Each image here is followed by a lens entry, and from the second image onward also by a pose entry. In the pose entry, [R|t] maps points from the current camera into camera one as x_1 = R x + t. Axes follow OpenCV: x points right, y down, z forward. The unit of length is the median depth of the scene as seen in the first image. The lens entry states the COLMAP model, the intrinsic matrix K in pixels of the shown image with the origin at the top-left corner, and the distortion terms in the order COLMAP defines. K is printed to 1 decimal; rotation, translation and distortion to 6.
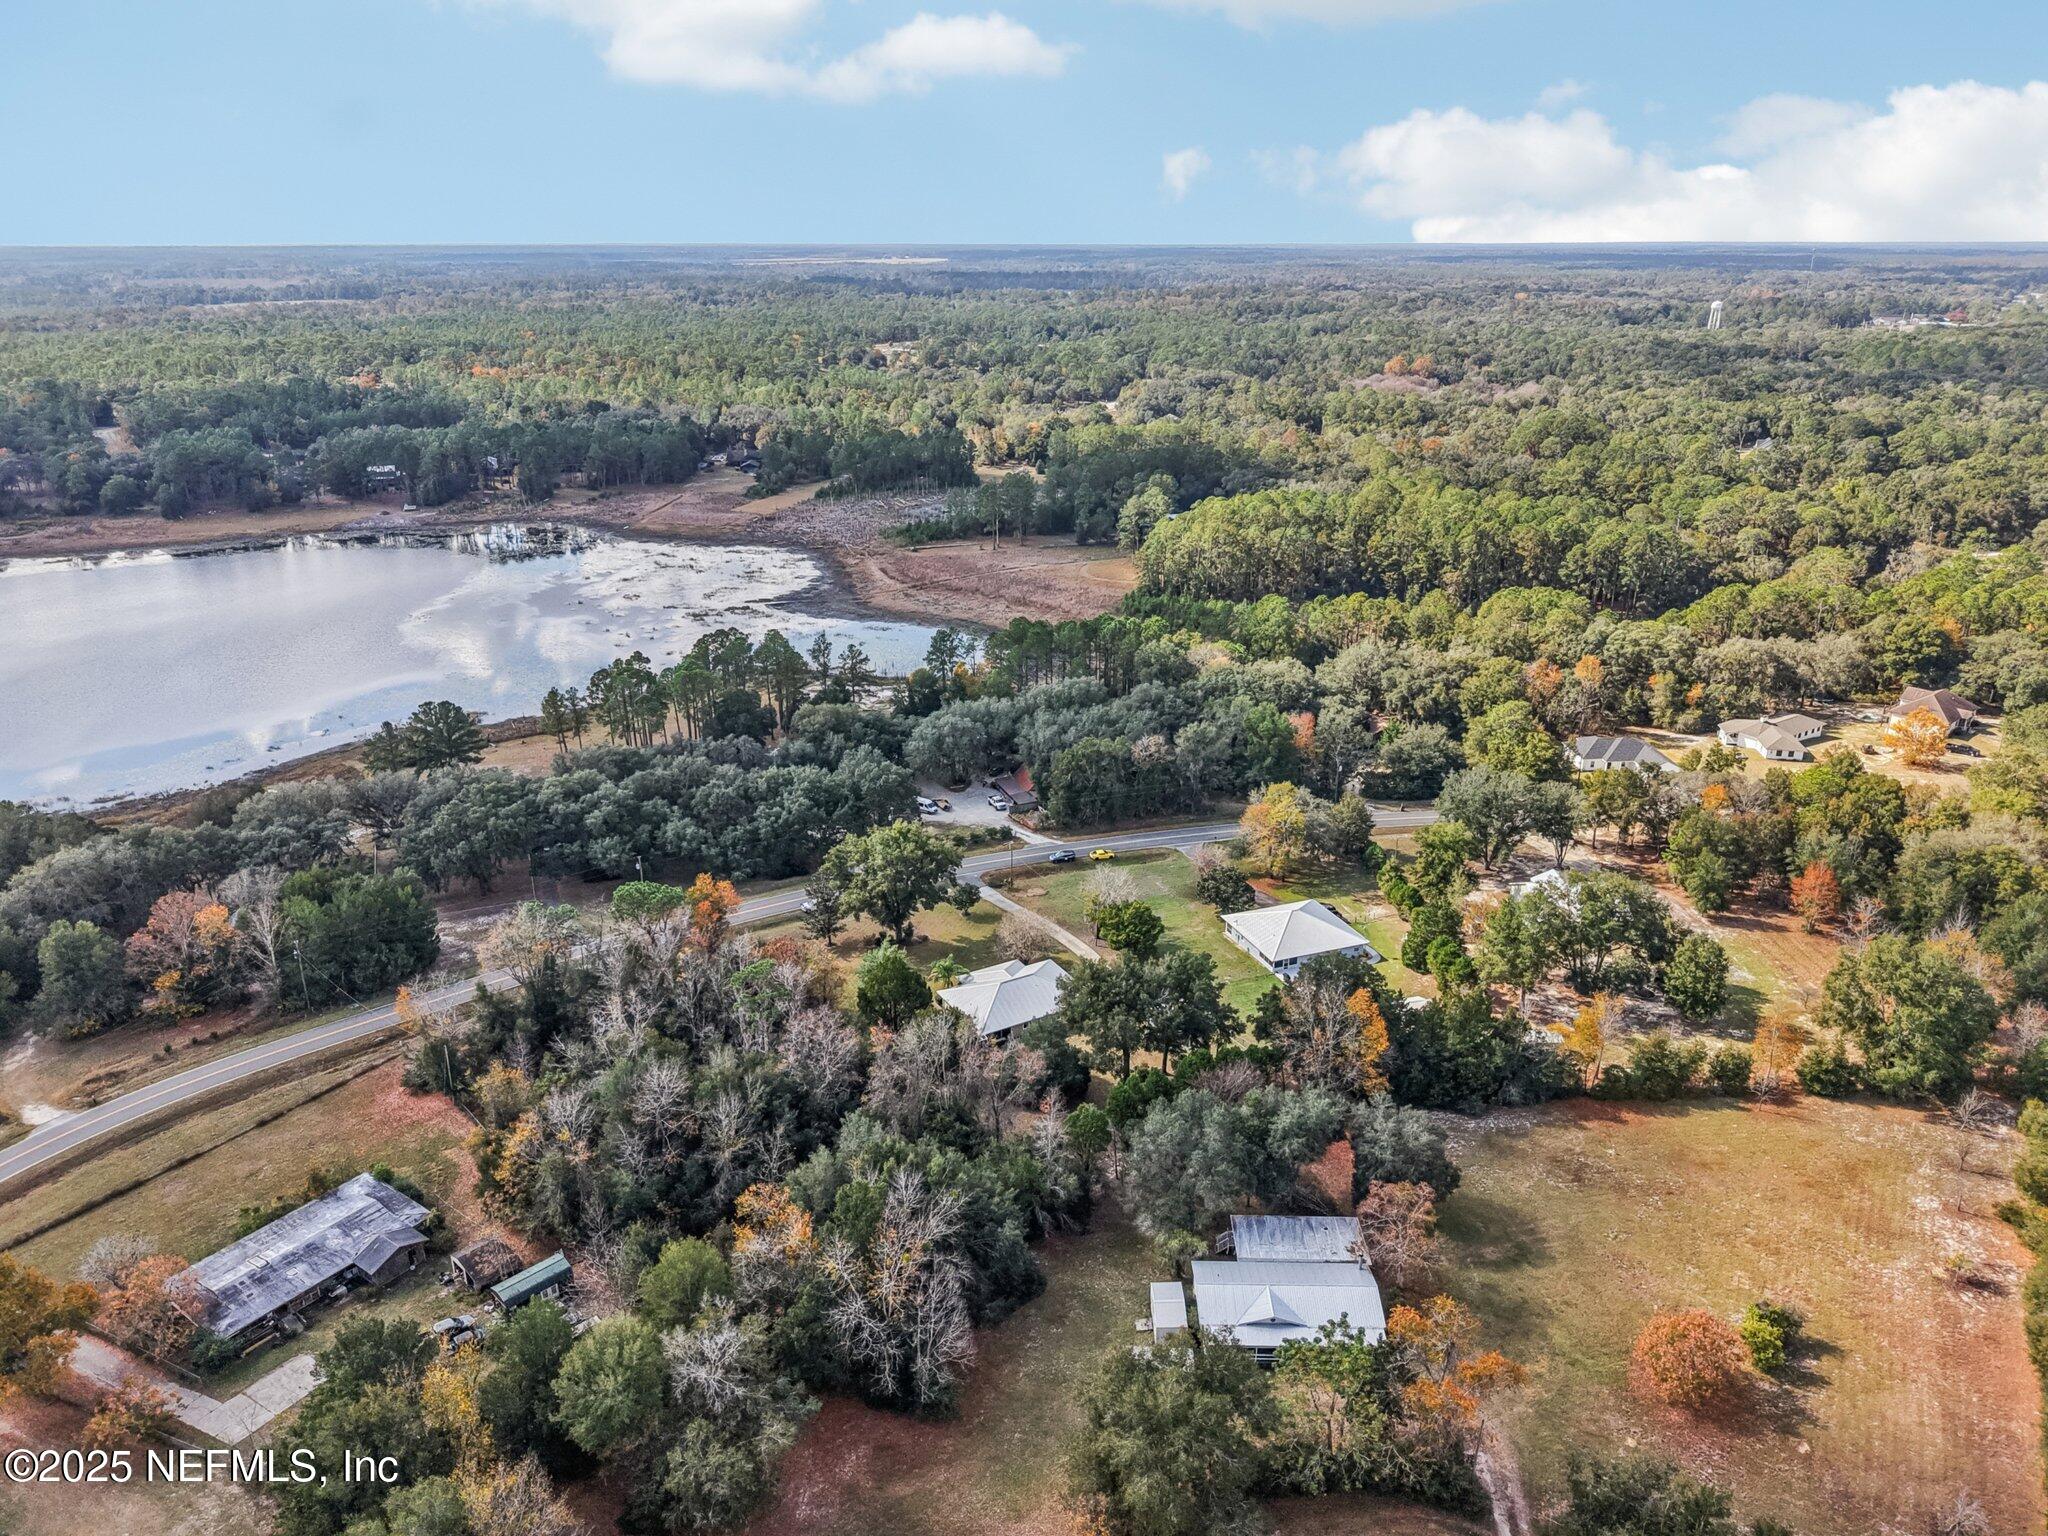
lens RADIAL K [[1444.4, 0, 1024.0], [0, 1444.4, 768.0], [0, 0, 1]] dist [0.114407, -0.171062]
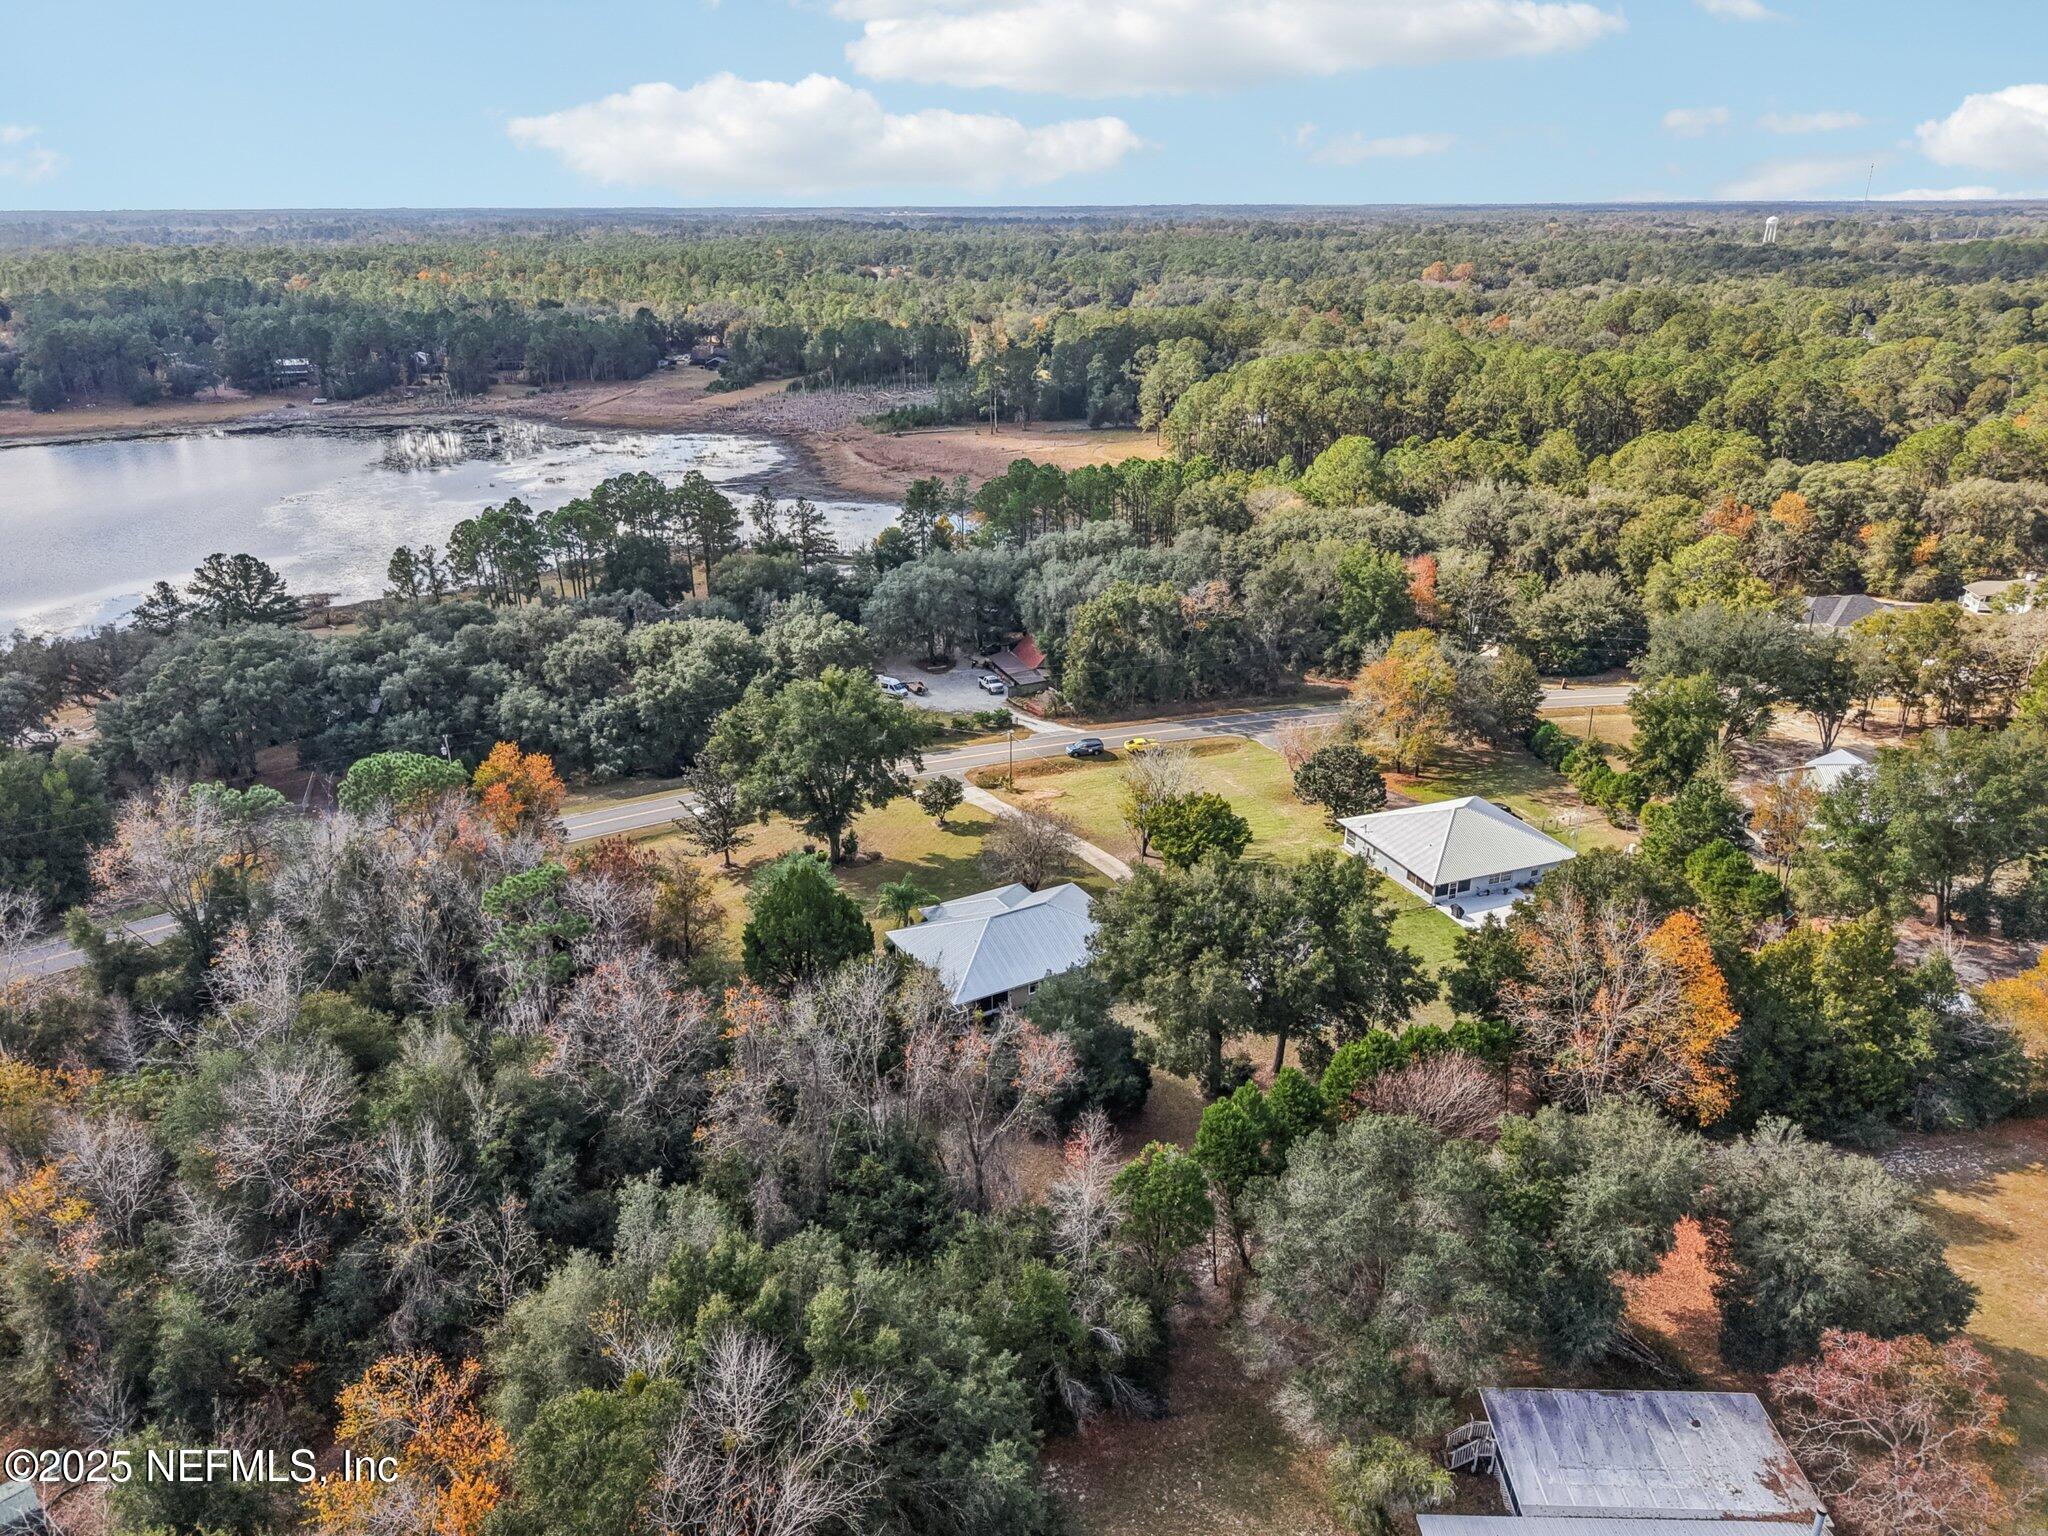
lens RADIAL K [[1427.2, 0, 1024.0], [0, 1427.2, 768.0], [0, 0, 1]] dist [0.032821, -0.000013]
pose [[0.999998, -0.001456, -0.001643, -0.001090], [0.001483, 0.999869, 0.016118, 0.058706], [0.001619, -0.016120, 0.999869, 0.314538]]
